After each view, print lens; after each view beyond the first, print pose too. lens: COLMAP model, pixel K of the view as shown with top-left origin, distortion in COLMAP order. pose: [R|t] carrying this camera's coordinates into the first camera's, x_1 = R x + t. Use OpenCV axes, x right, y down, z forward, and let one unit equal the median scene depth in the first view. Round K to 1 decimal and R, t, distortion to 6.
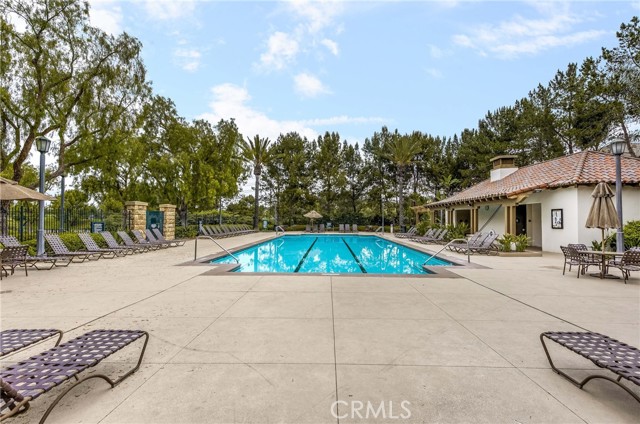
lens RADIAL K [[289.7, 0, 319.7], [0, 289.7, 214.9], [0, 0, 1]] dist [0.000177, -0.000187]
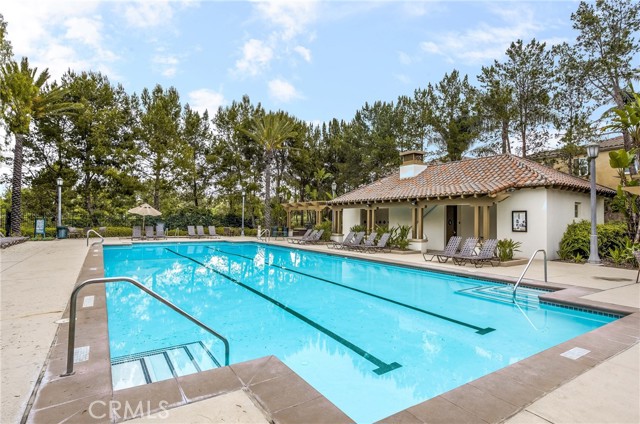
lens RADIAL K [[337.6, 0, 321.0], [0, 337.6, 211.7], [0, 0, 1]] dist [-0.001014, 0.000297]
pose [[0.814734, 0.022596, 0.579394, -0.121922], [-0.019401, 0.999743, -0.011708, 0.002798], [-0.579510, -0.001701, 0.814963, 0.174777]]
